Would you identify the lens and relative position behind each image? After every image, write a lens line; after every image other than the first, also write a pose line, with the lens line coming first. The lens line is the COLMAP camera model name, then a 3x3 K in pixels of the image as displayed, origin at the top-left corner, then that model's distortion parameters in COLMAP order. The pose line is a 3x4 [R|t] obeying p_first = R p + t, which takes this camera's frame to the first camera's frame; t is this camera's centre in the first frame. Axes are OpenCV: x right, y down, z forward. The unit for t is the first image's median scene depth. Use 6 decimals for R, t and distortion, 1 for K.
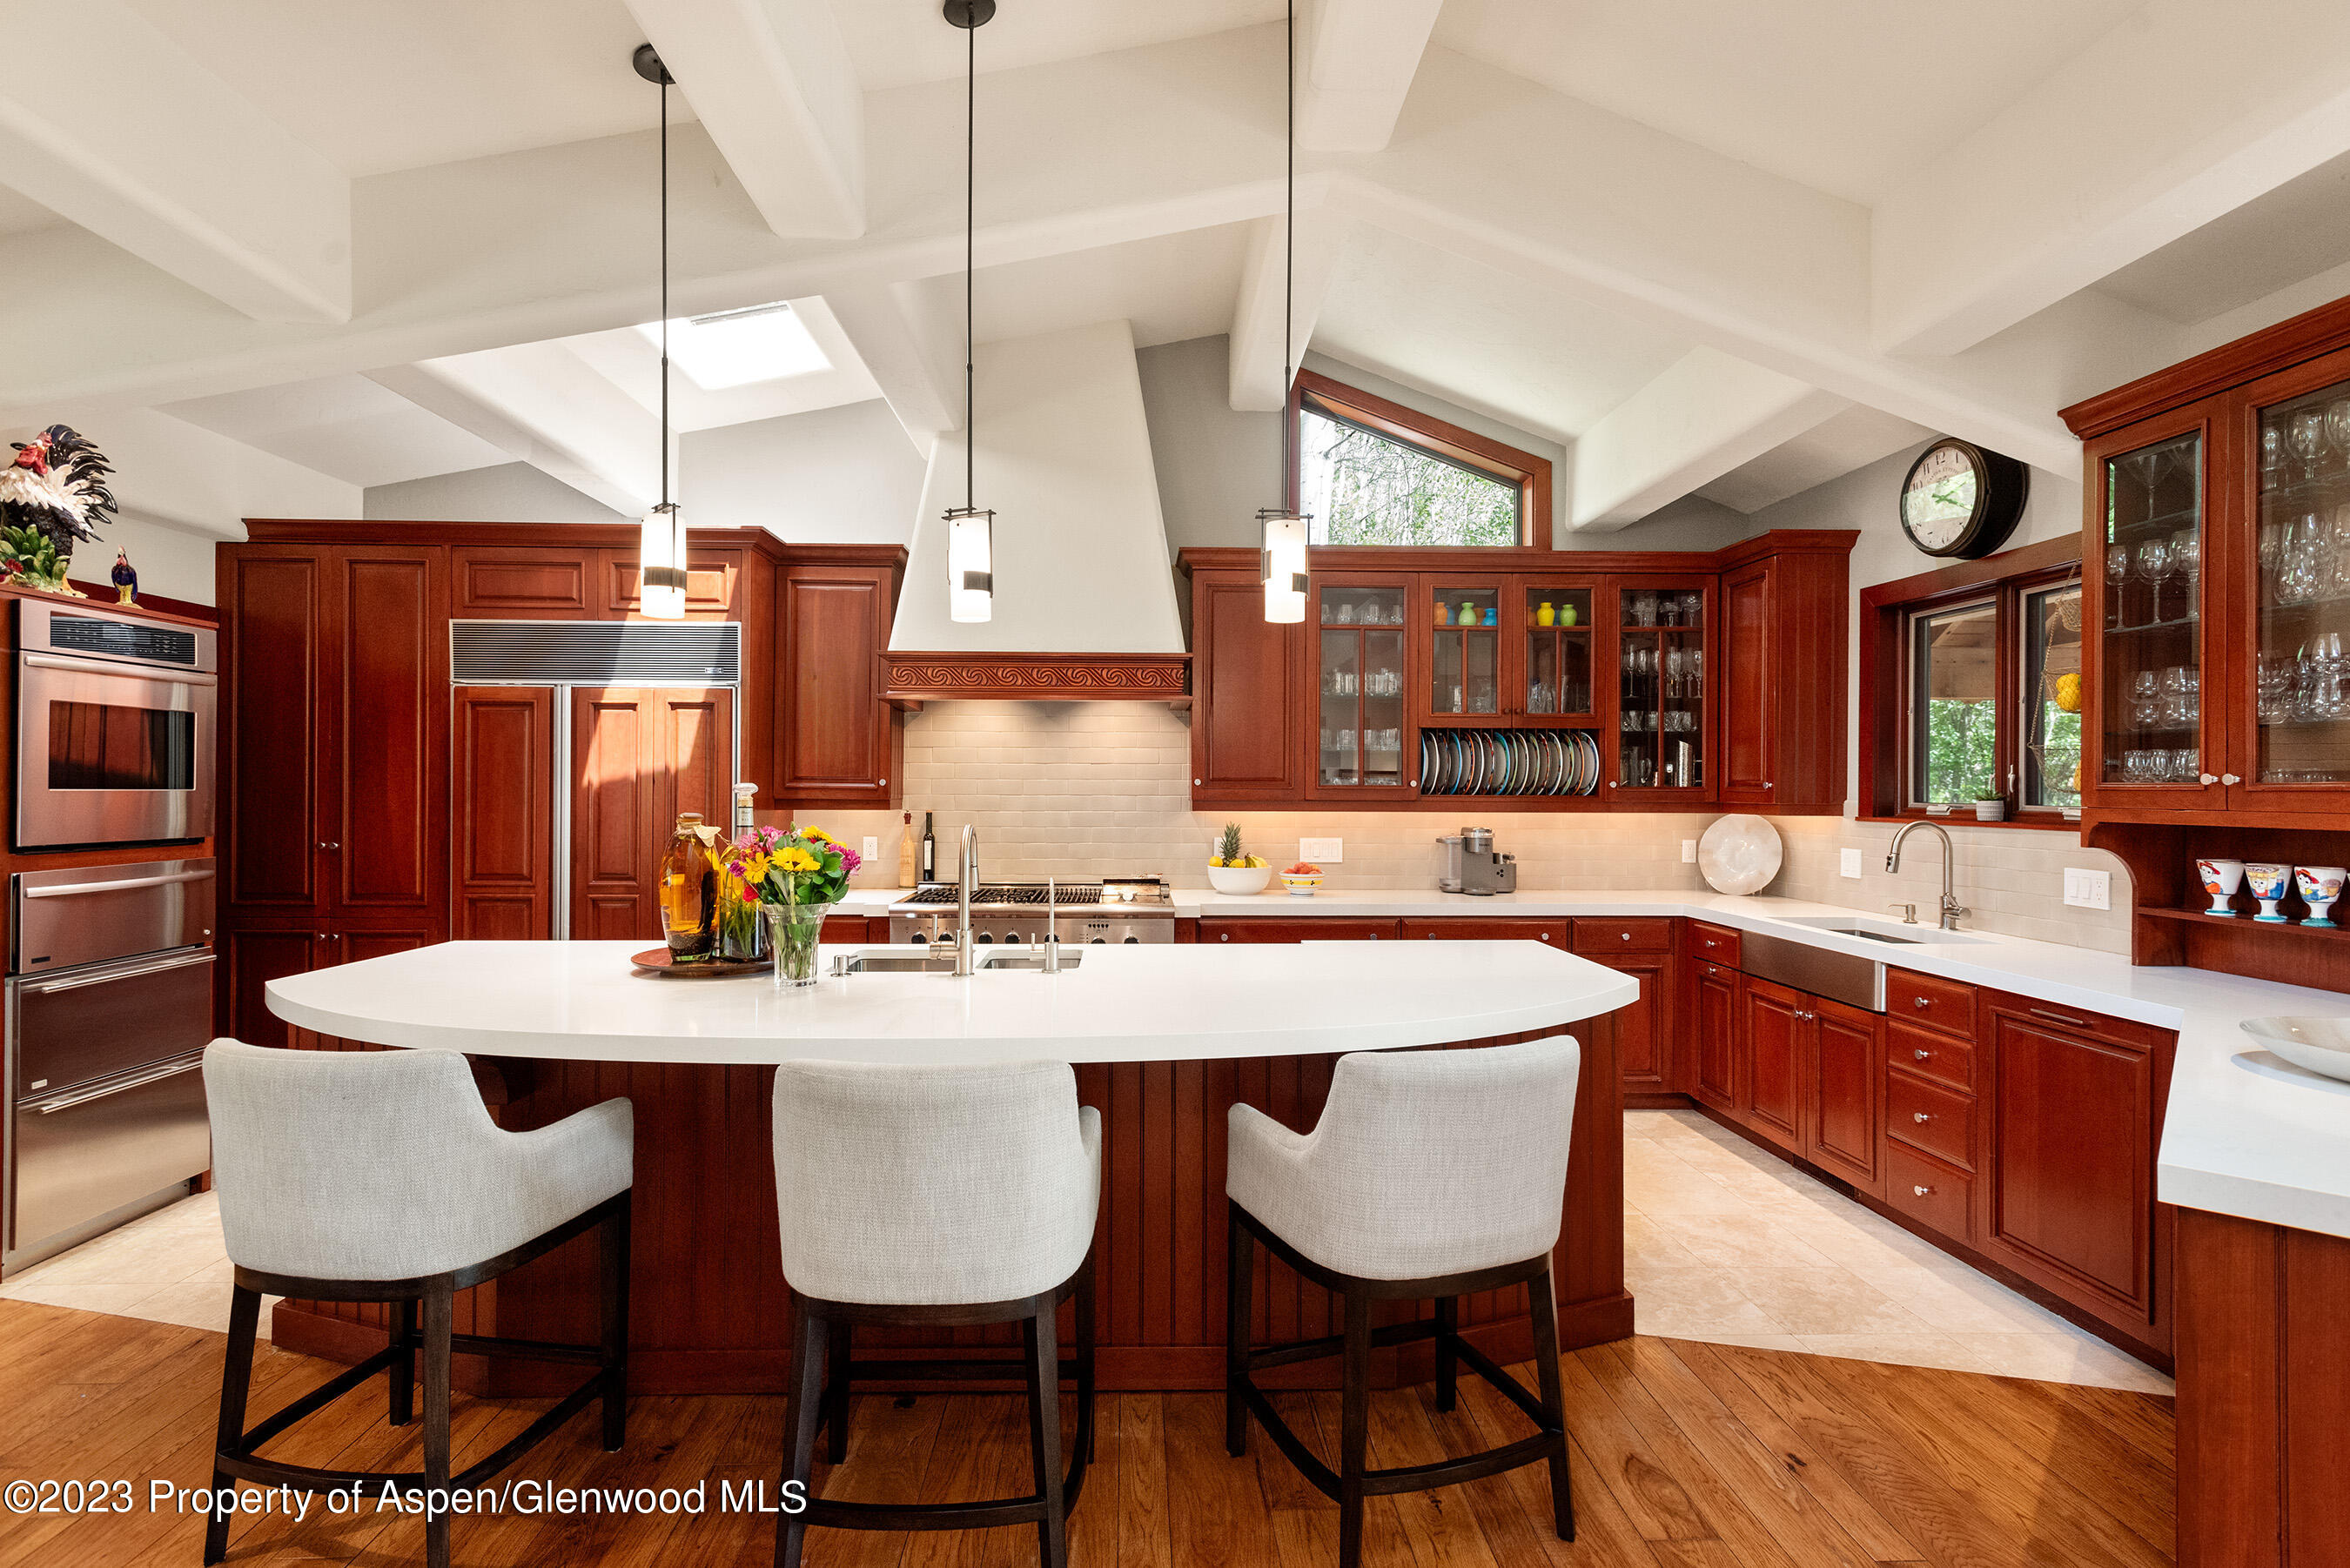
lens RADIAL K [[1141.7, 0, 1176.6], [0, 1141.7, 788.8], [0, 0, 1]] dist [0.026104, -0.001199]
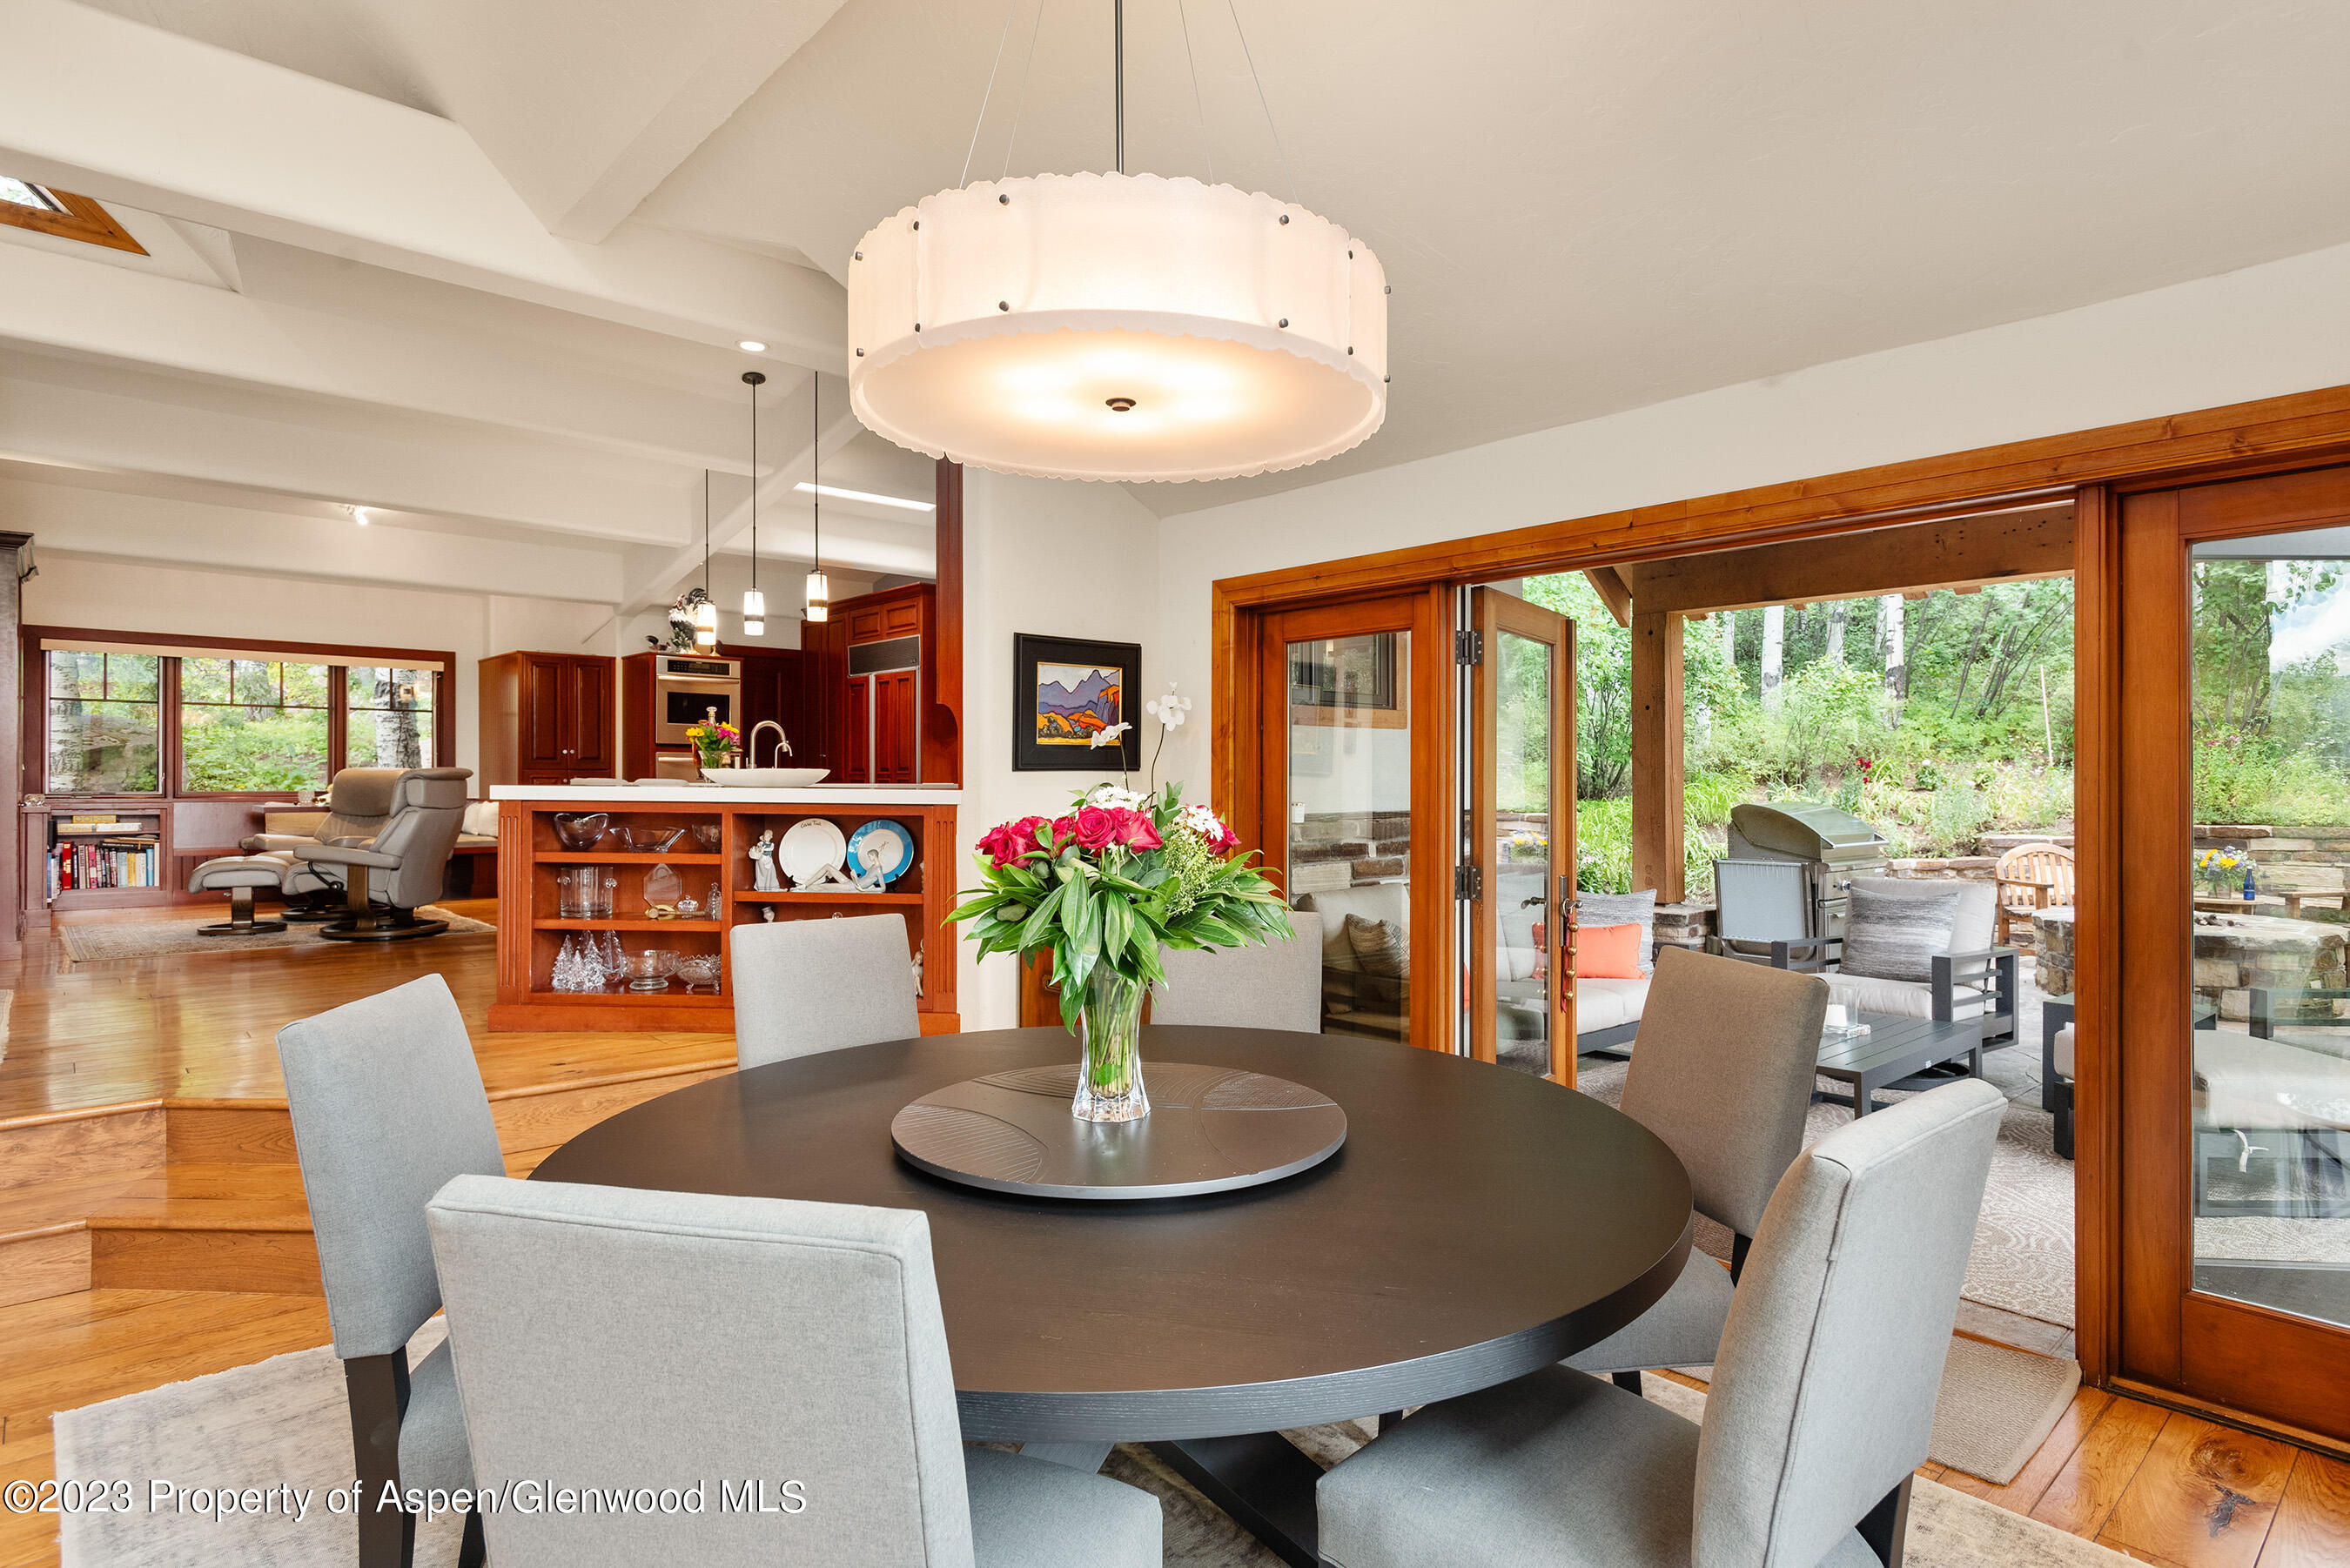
lens RADIAL K [[1301.6, 0, 1215.2], [0, 1301.6, 762.3], [0, 0, 1]] dist [0.015390, 0.000308]
pose [[0.659644, -0.015371, -0.751421, 1.903587], [0.001603, 0.999817, -0.019045, 0.131315], [0.751576, 0.011358, 0.659549, -0.057638]]
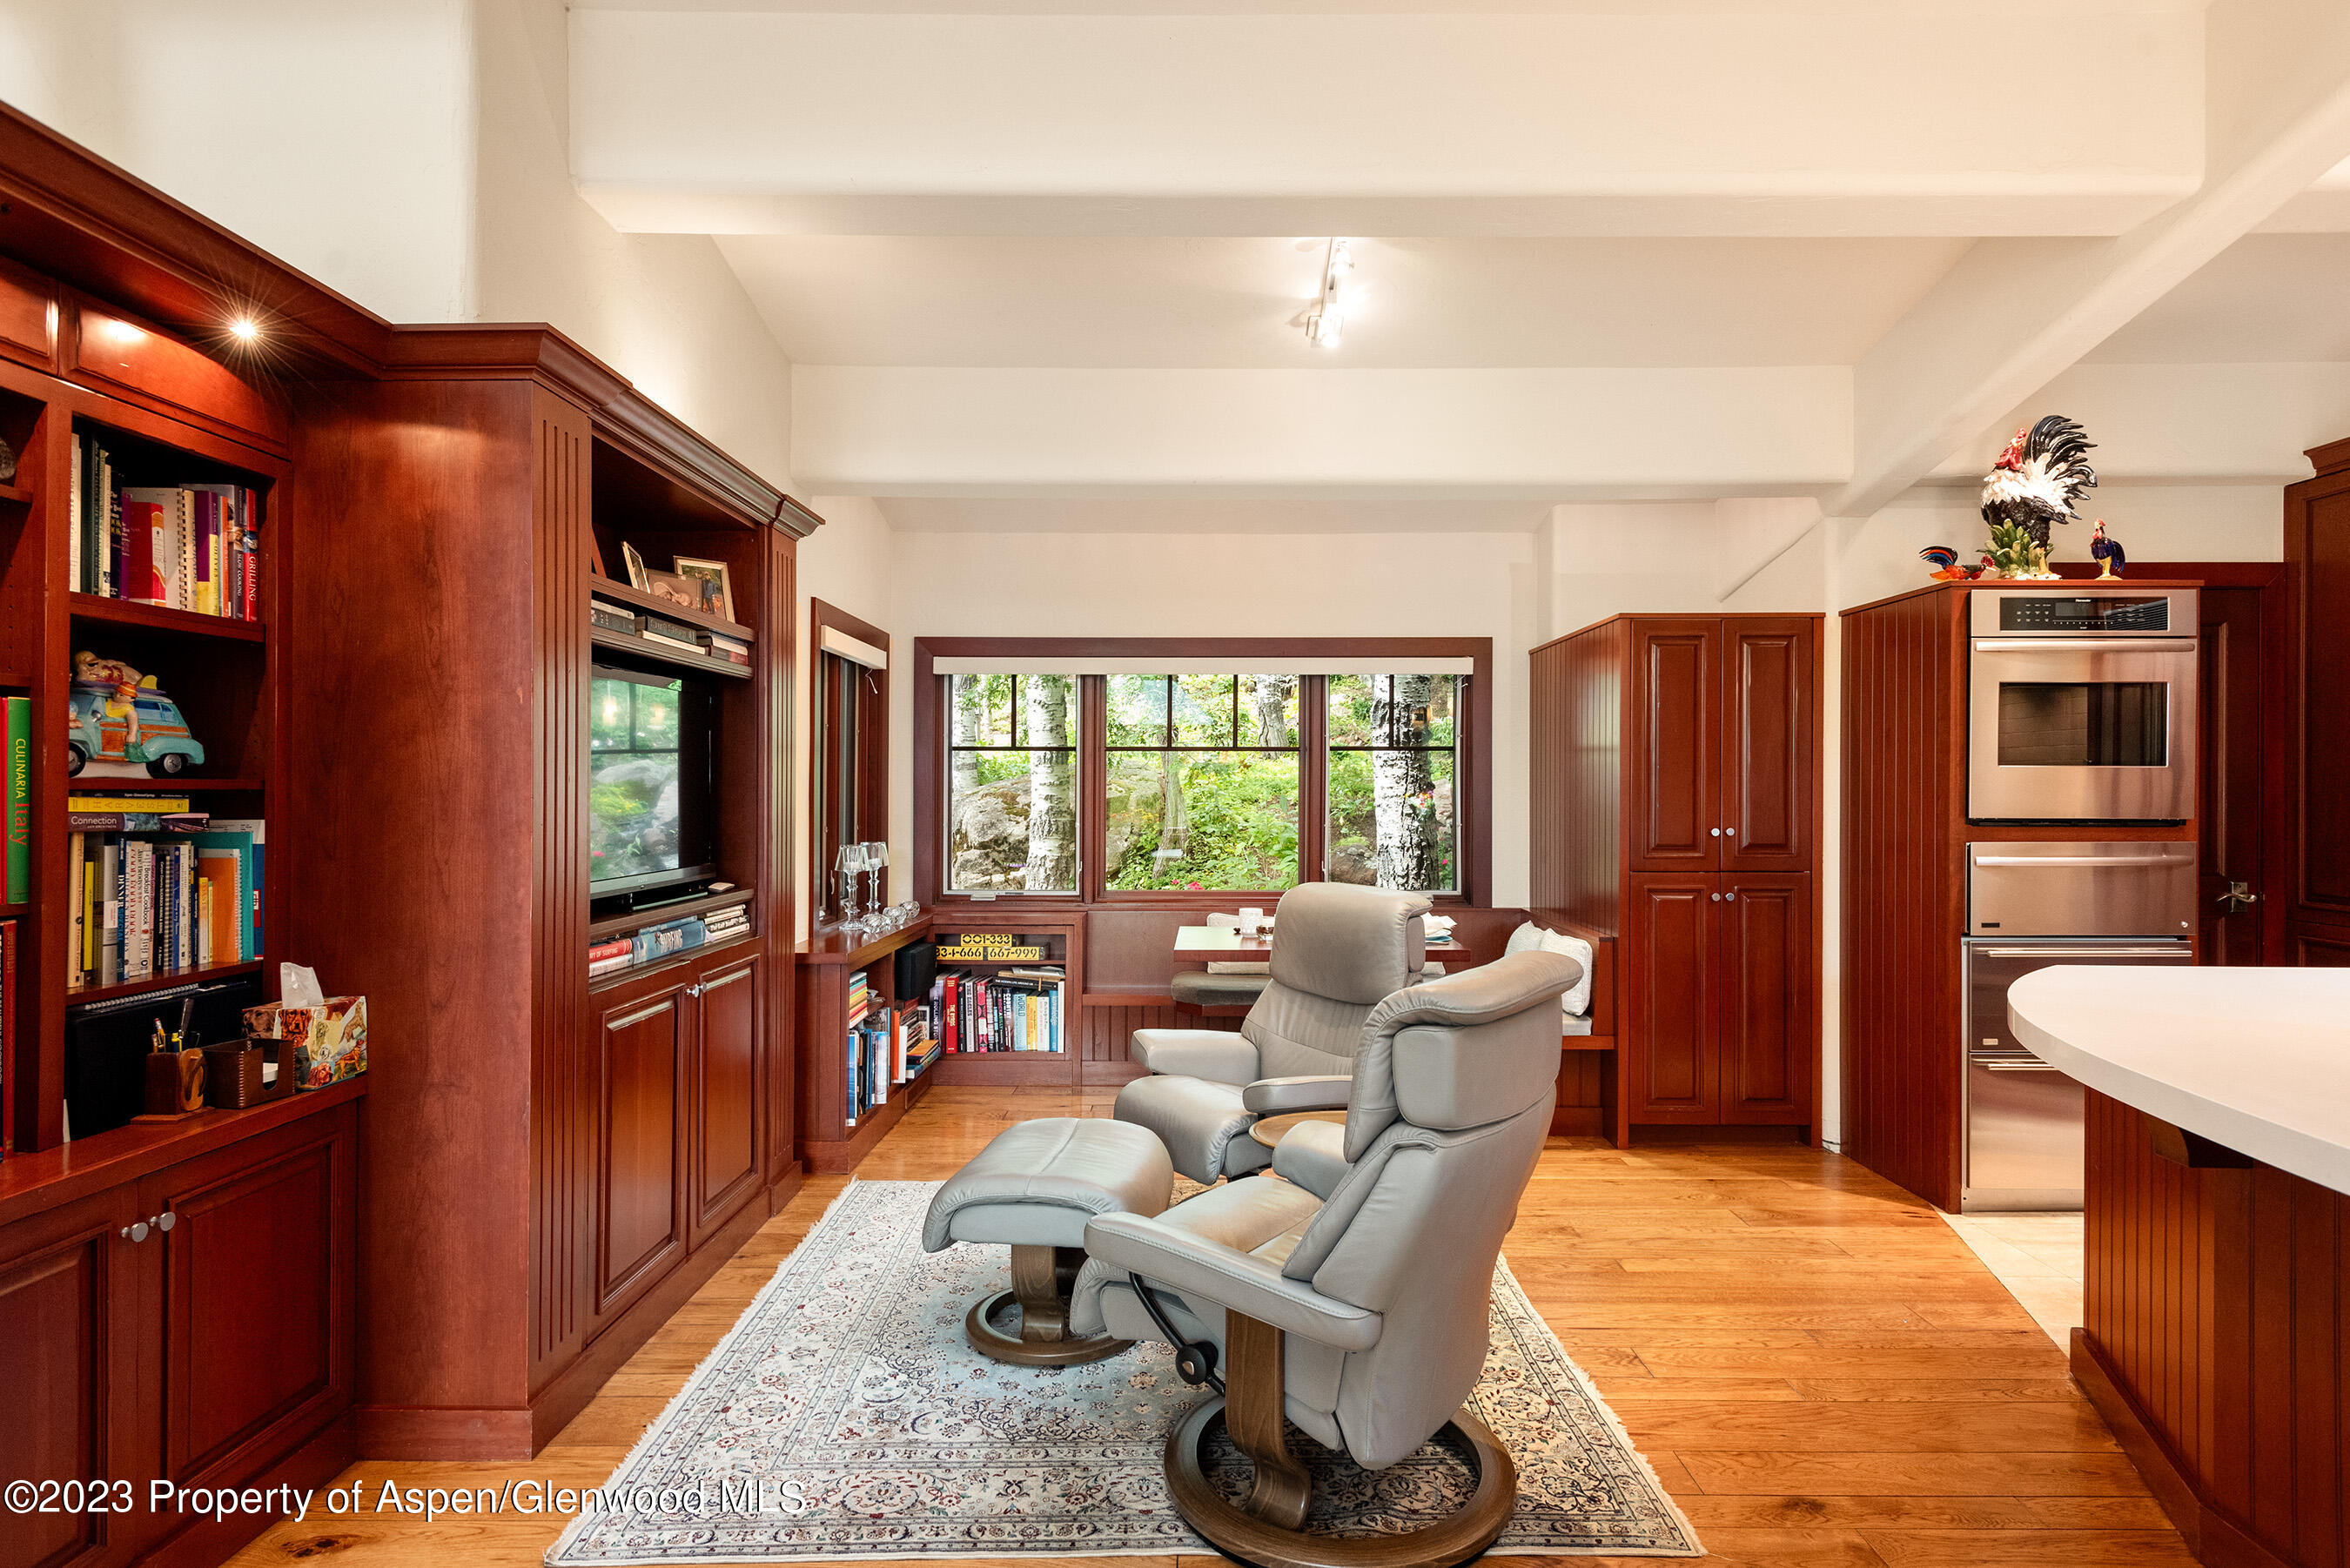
lens RADIAL K [[1214.0, 0, 1164.1], [0, 1214.0, 787.3], [0, 0, 1]] dist [0.017251, -0.006750]
pose [[-0.047247, -0.007860, -0.998852, 0.151975], [-0.001714, 0.999968, -0.007788, 0.025284], [0.998882, 0.001344, -0.047259, 0.252164]]
